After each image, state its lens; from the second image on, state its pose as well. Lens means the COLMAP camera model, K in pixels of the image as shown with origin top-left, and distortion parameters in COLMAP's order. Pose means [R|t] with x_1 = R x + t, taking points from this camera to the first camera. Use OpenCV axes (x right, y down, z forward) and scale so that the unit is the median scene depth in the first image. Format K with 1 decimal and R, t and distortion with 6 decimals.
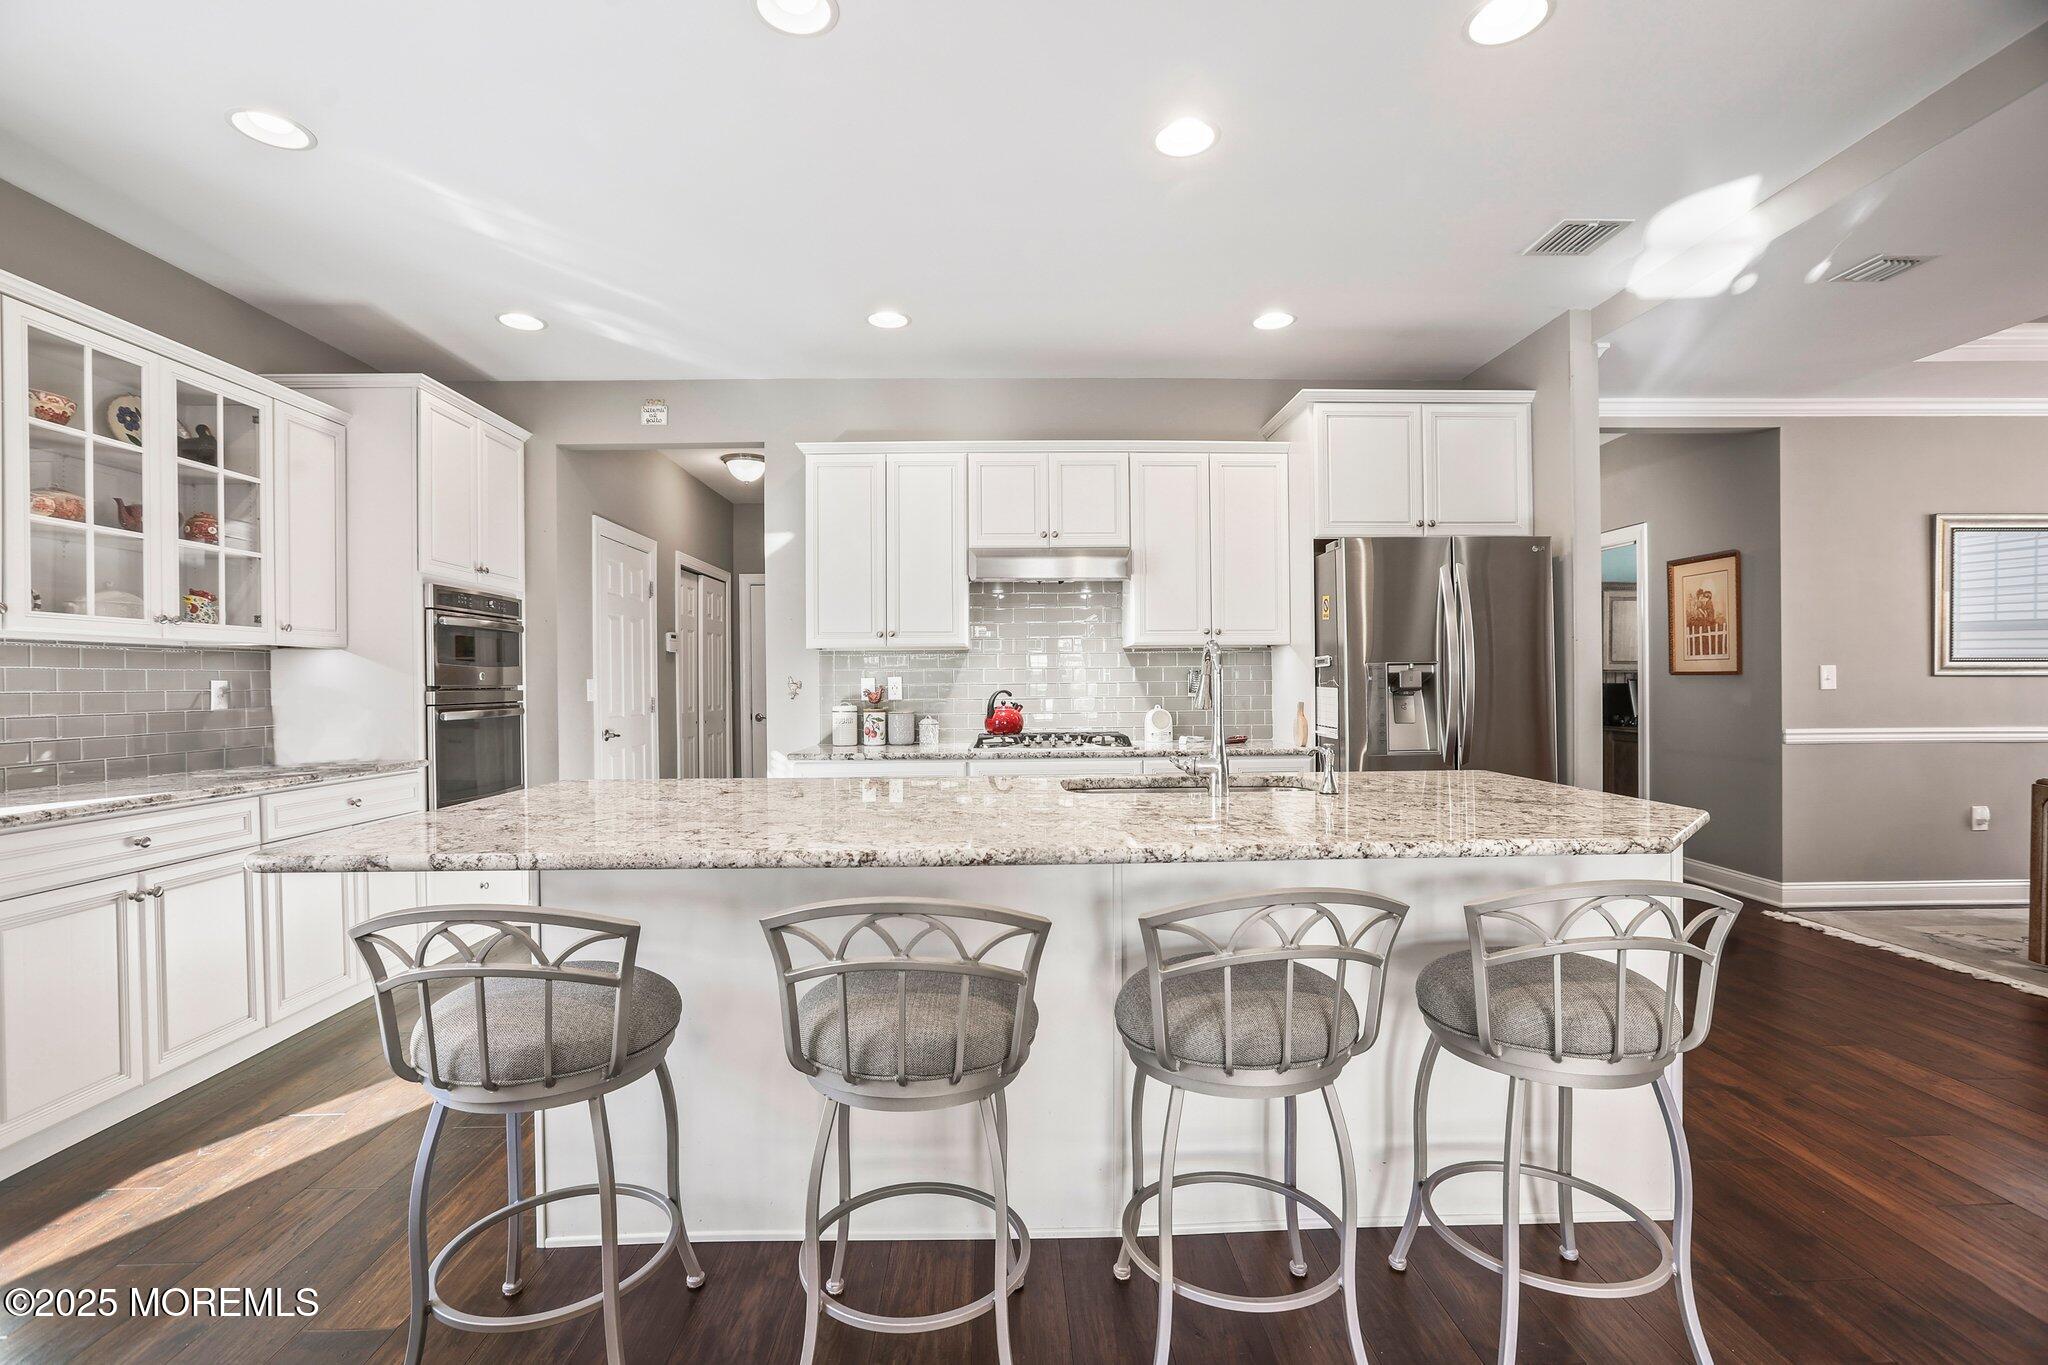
lens RADIAL K [[931.9, 0, 1019.7], [0, 931.9, 685.2], [0, 0, 1]] dist [-0.039584, 0.021855]
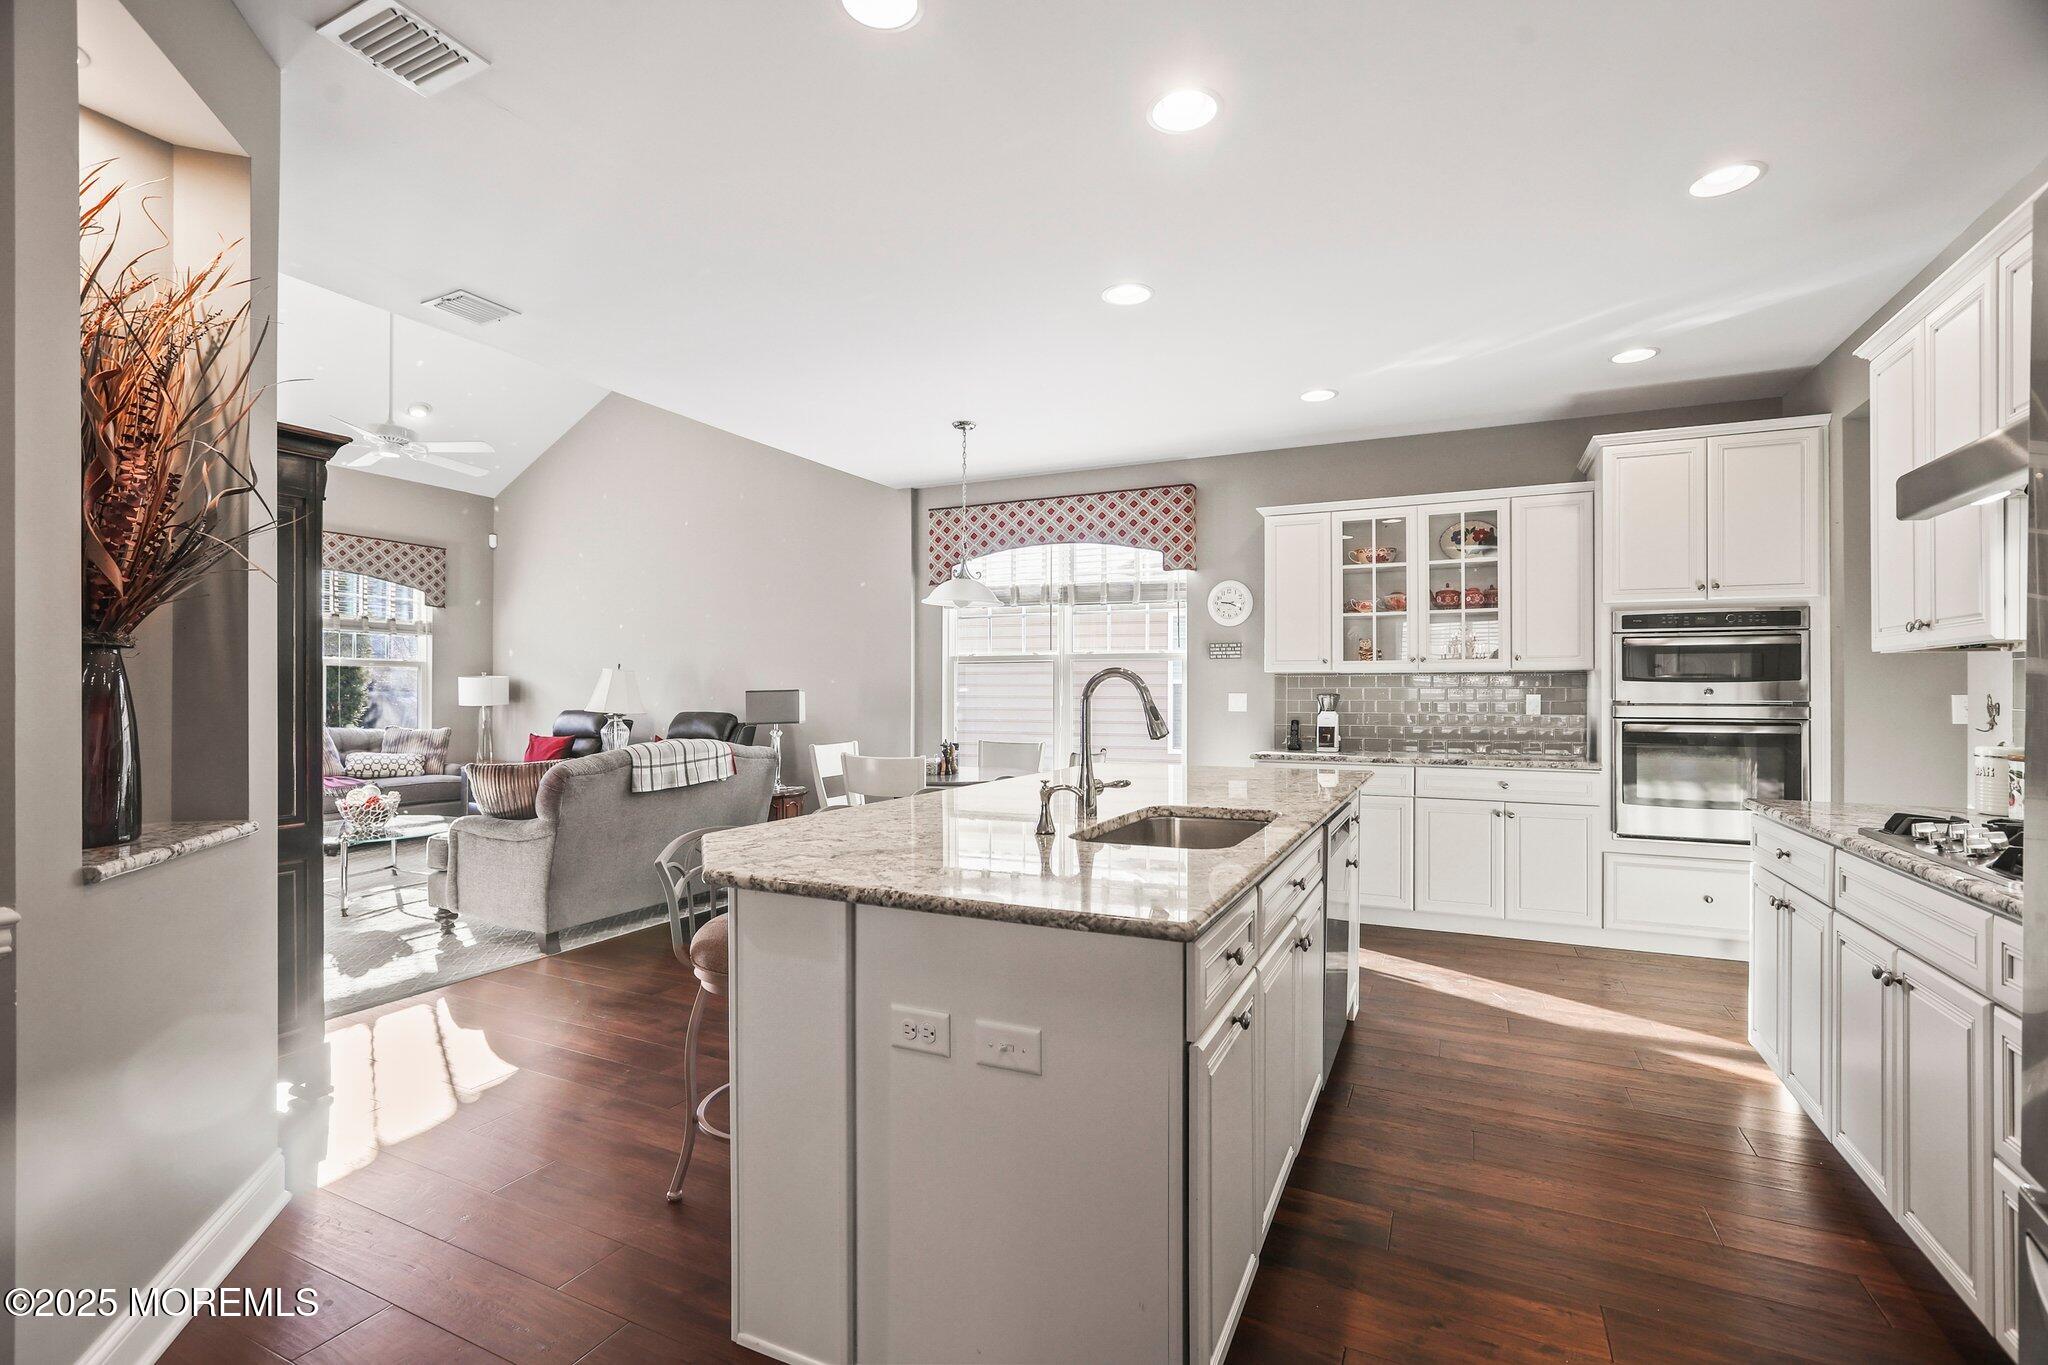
lens RADIAL K [[931.9, 0, 1019.7], [0, 931.9, 685.2], [0, 0, 1]] dist [-0.039584, 0.021855]
pose [[-0.452957, 0.002116, -0.891530, 0.672888], [-0.001096, 0.999995, 0.002930, -0.019630], [0.891532, 0.002304, -0.452953, 0.800147]]
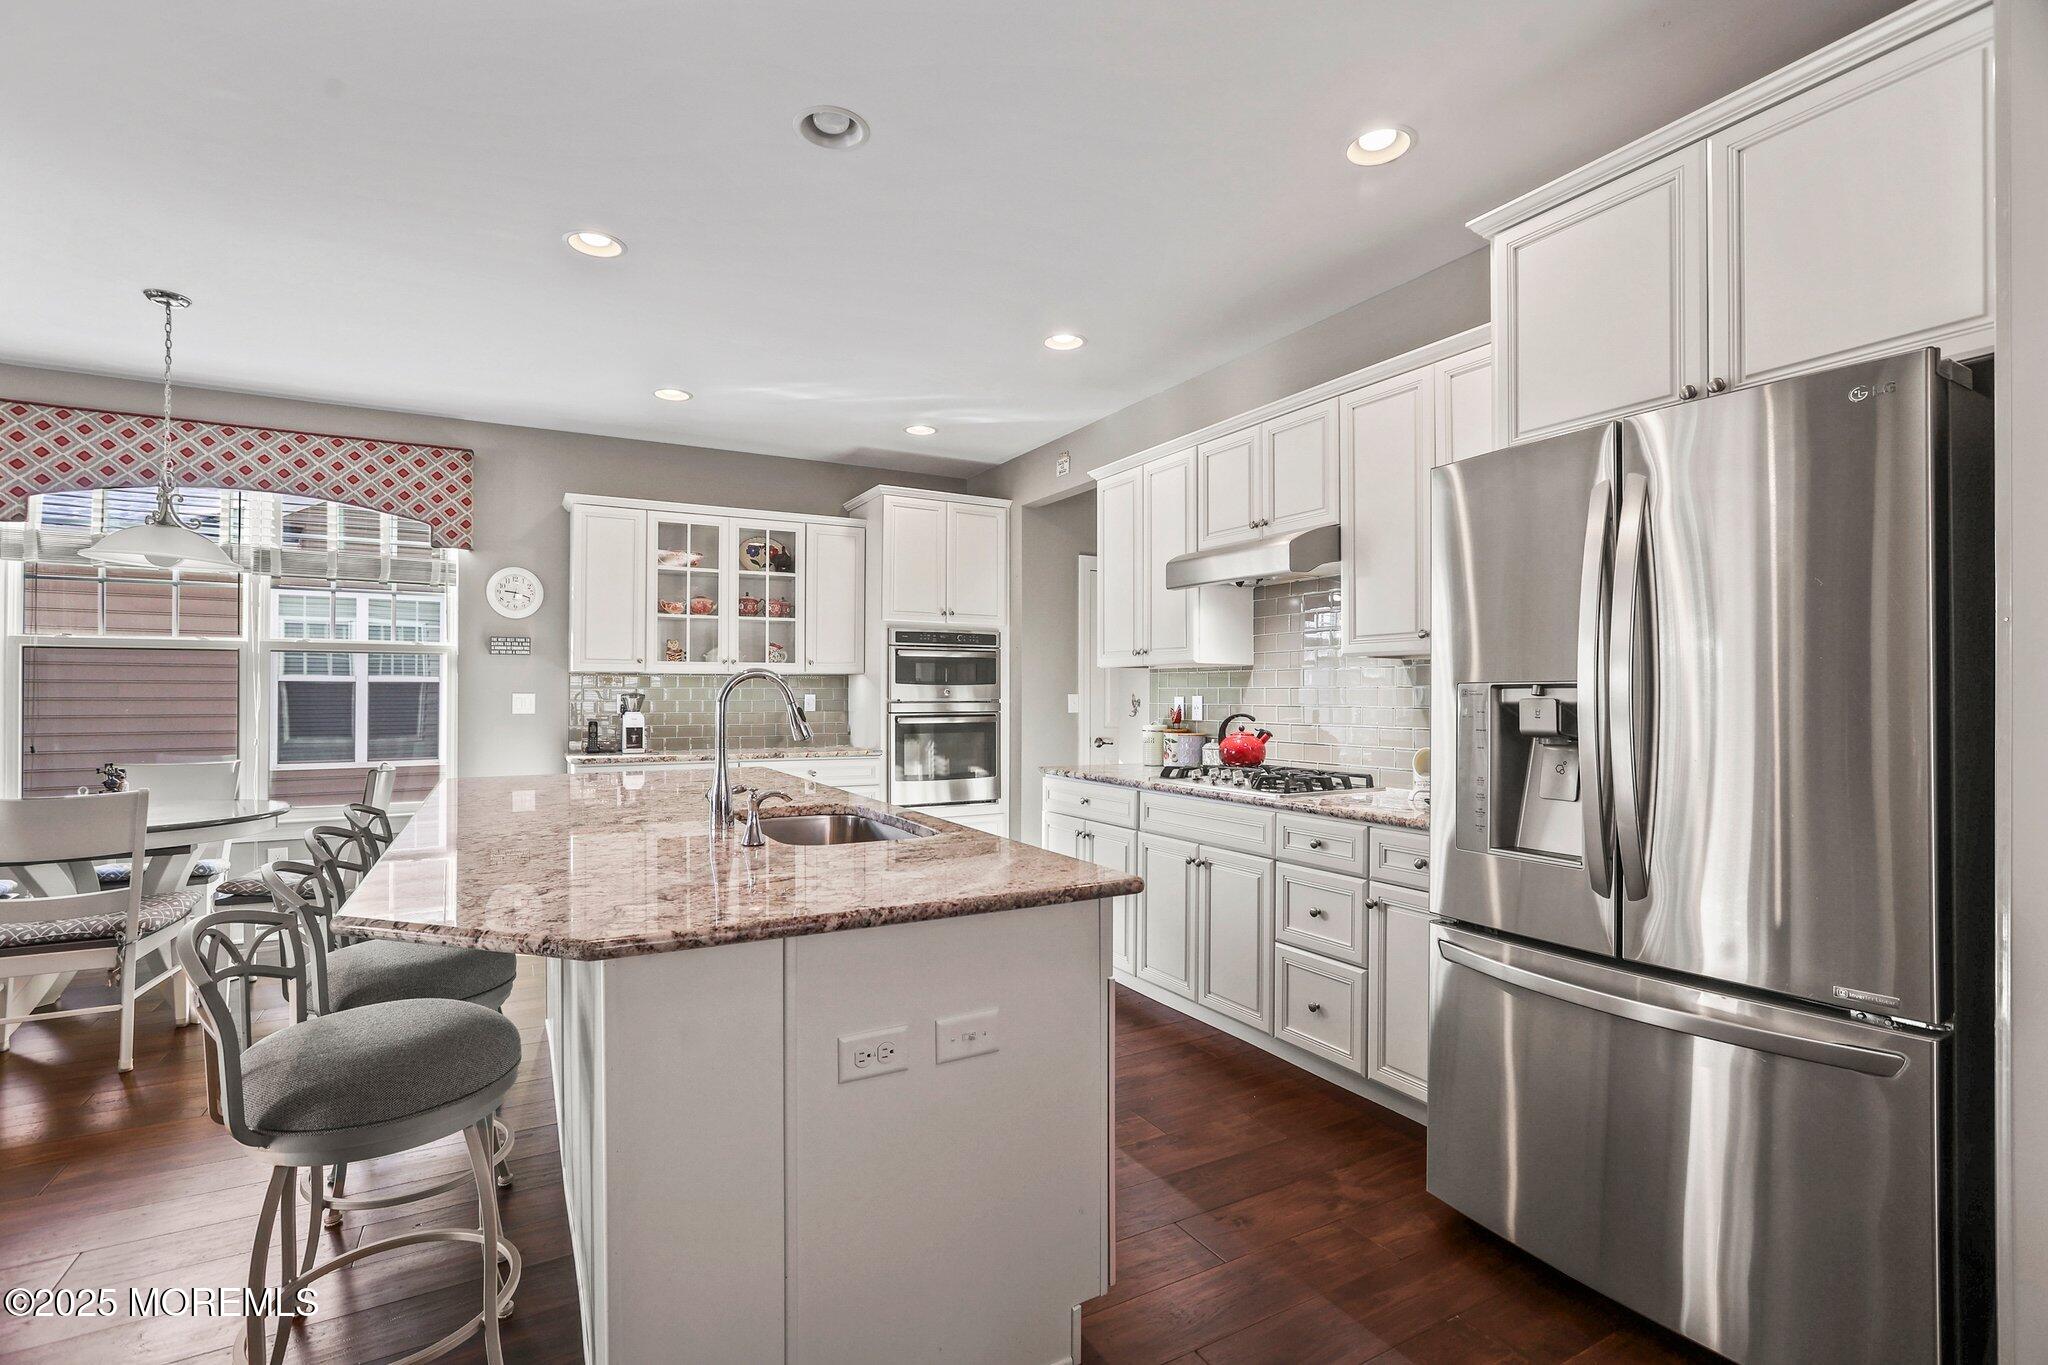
lens RADIAL K [[931.9, 0, 1019.7], [0, 931.9, 685.2], [0, 0, 1]] dist [-0.039584, 0.021855]
pose [[0.463737, 0.002104, -0.885970, 0.693489], [-0.008798, 0.999959, -0.002230, -0.018192], [0.885929, 0.008828, 0.463737, 0.469633]]
